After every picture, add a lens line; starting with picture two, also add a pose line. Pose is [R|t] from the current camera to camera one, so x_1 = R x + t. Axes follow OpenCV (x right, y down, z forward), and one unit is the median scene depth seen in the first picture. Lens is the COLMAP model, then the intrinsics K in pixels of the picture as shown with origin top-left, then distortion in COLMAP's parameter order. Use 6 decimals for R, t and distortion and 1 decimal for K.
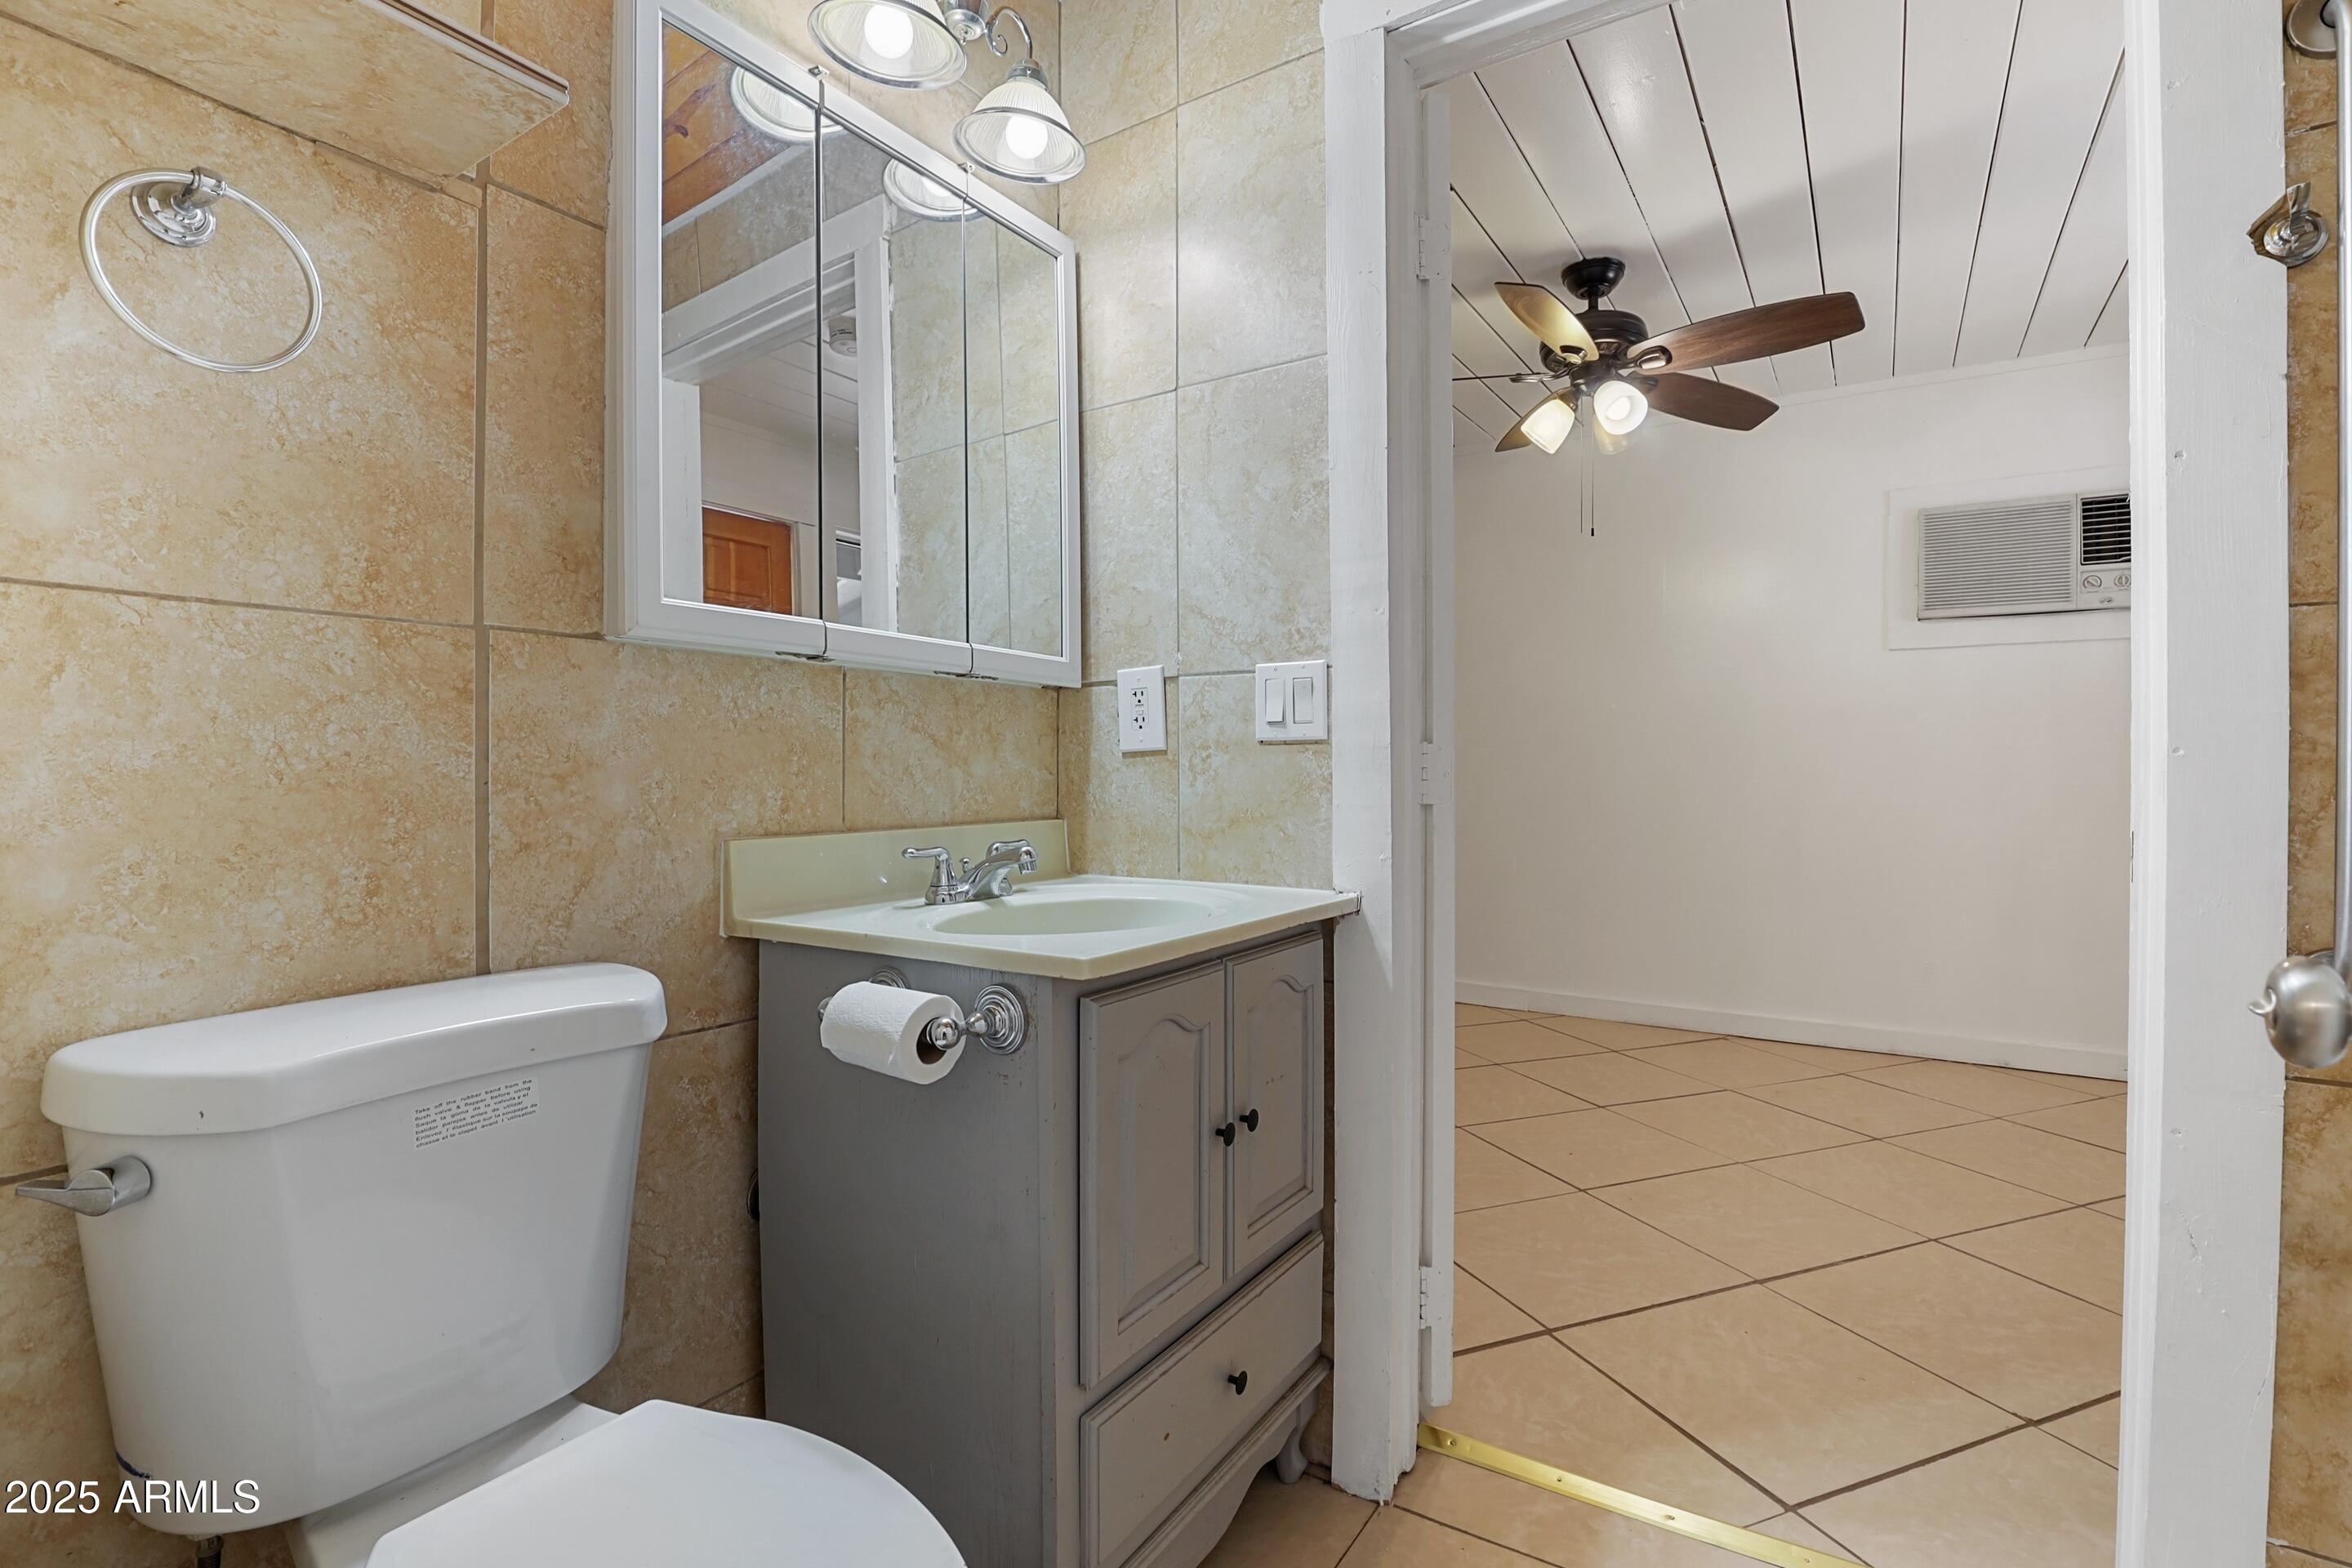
lens RADIAL K [[1066.9, 0, 1168.6], [0, 1066.9, 785.1], [0, 0, 1]] dist [-0.017335, 0.000426]
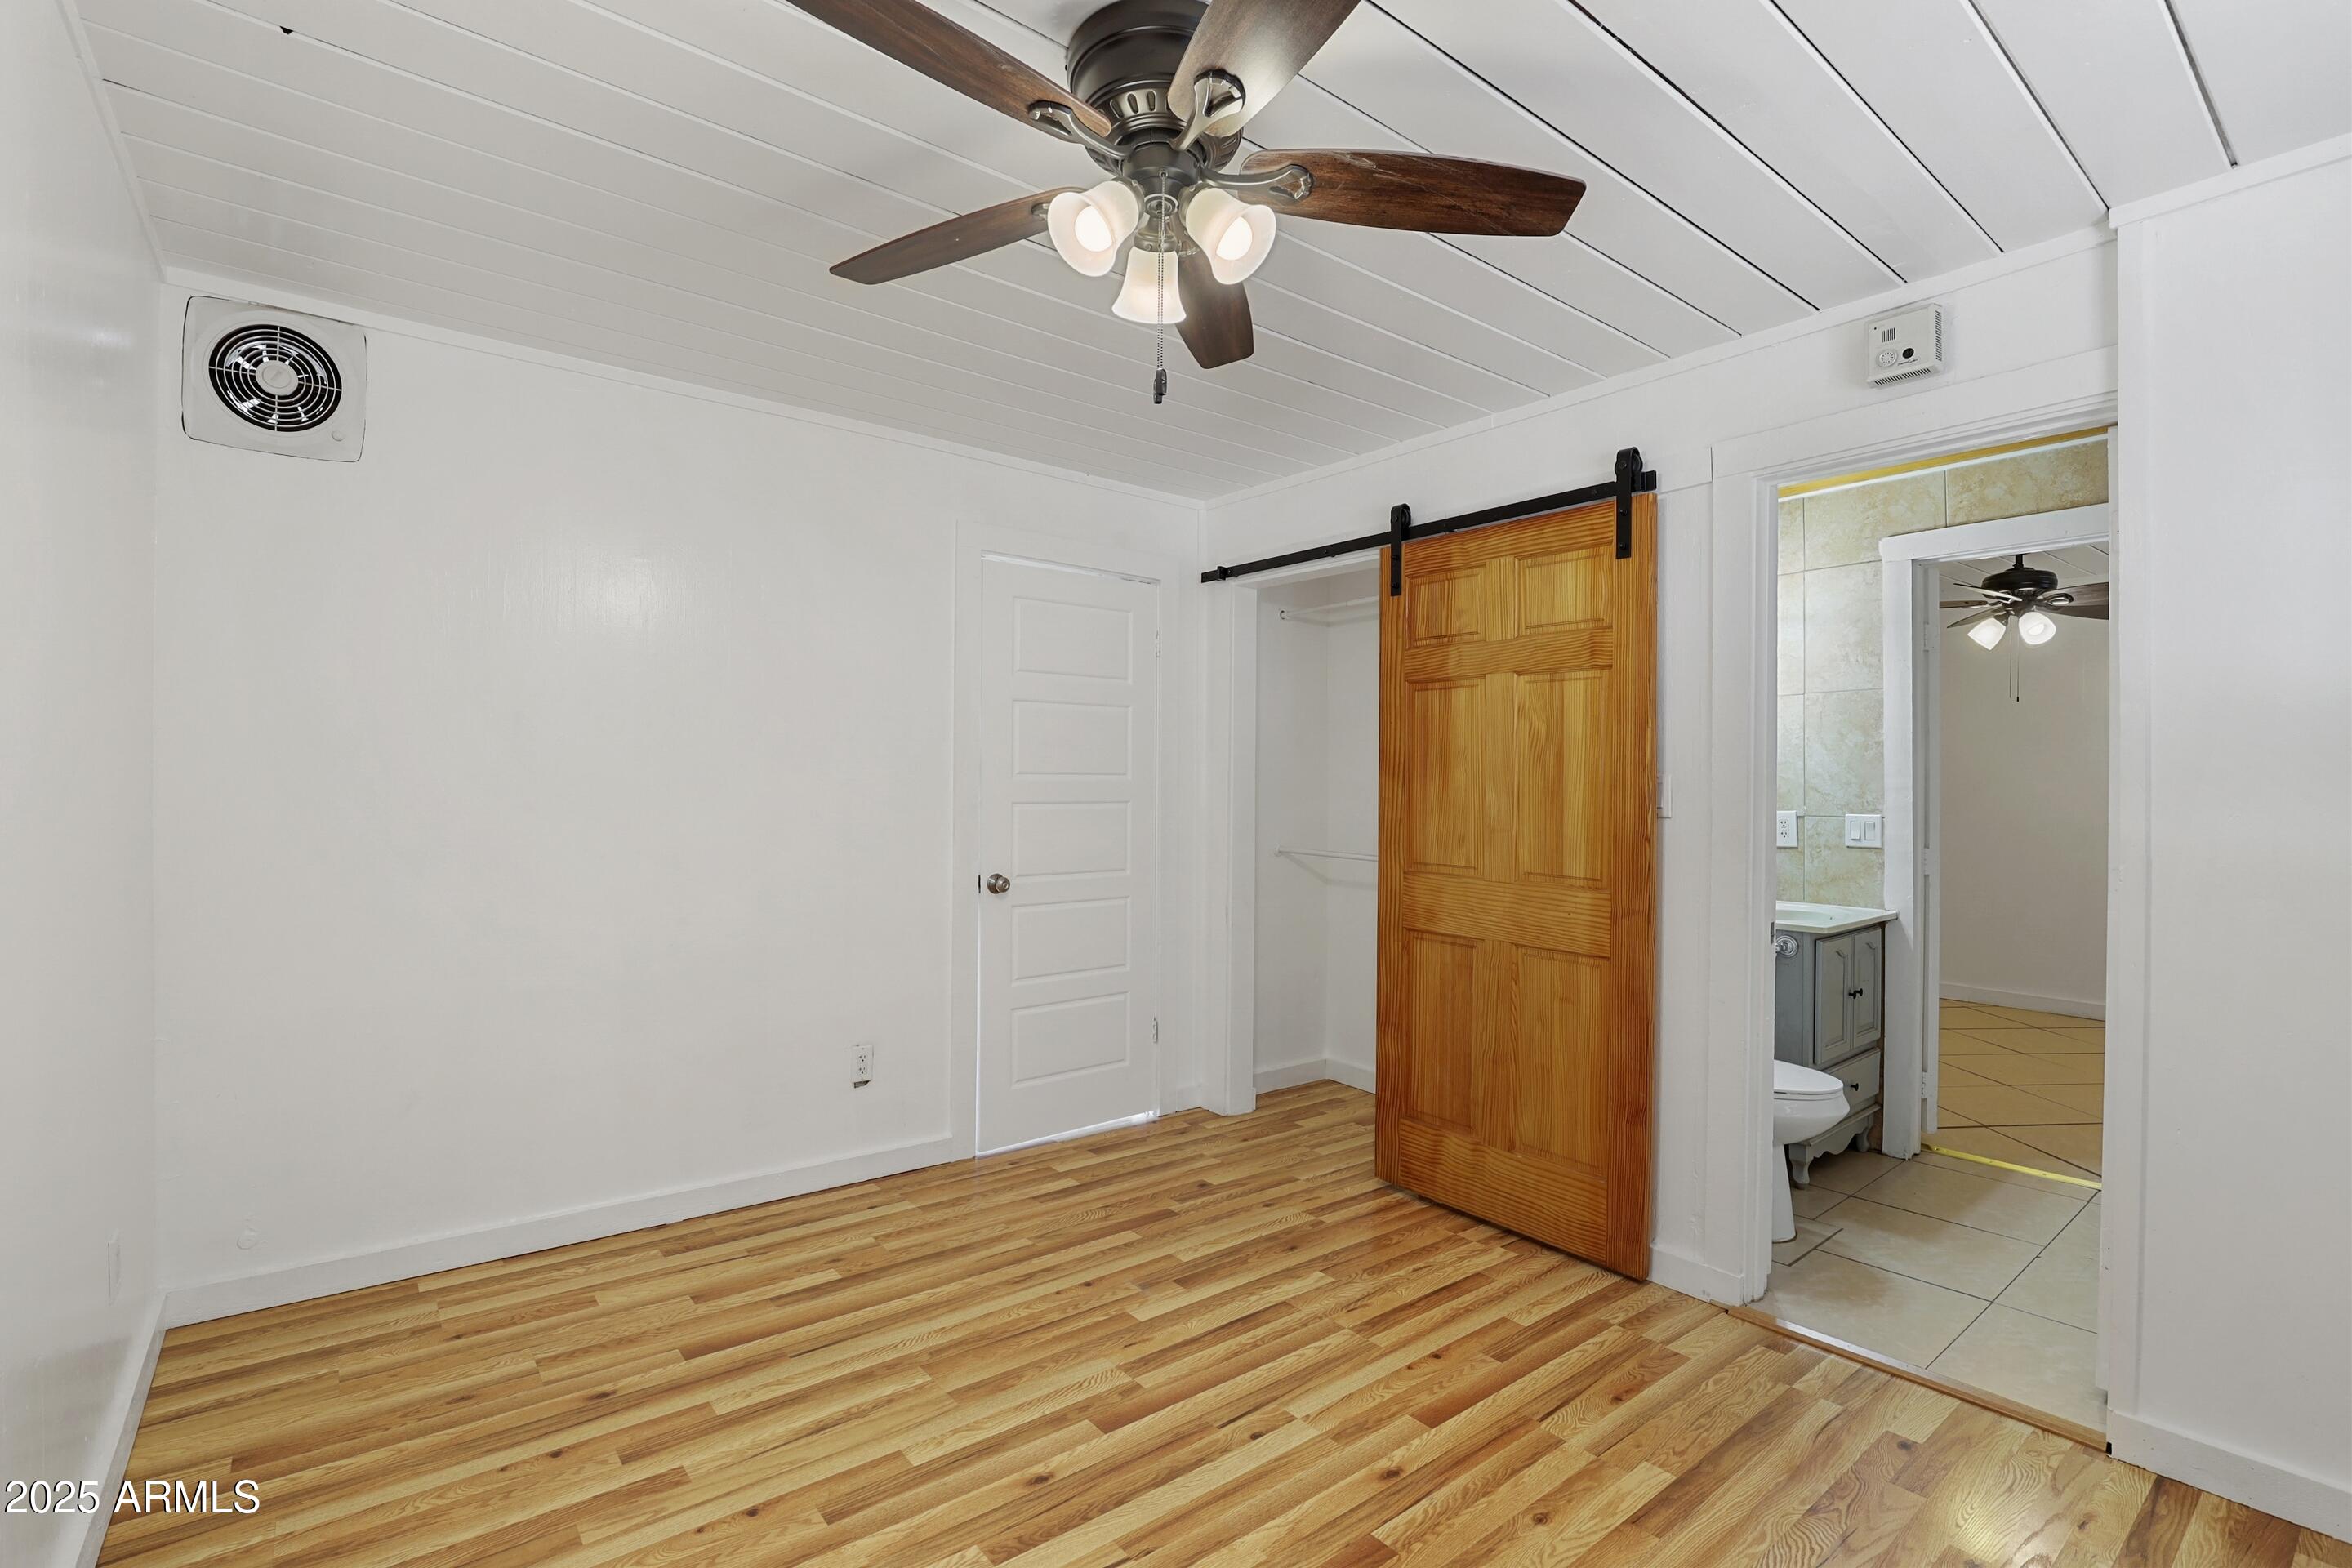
lens RADIAL K [[1066.9, 0, 1176.2], [0, 1066.9, 788.9], [0, 0, 1]] dist [-0.017335, 0.000426]
pose [[0.953331, 0.006960, -0.301847, -0.651316], [-0.008760, 0.999951, -0.004609, -0.150100], [0.301800, 0.007038, 0.953345, -1.773916]]
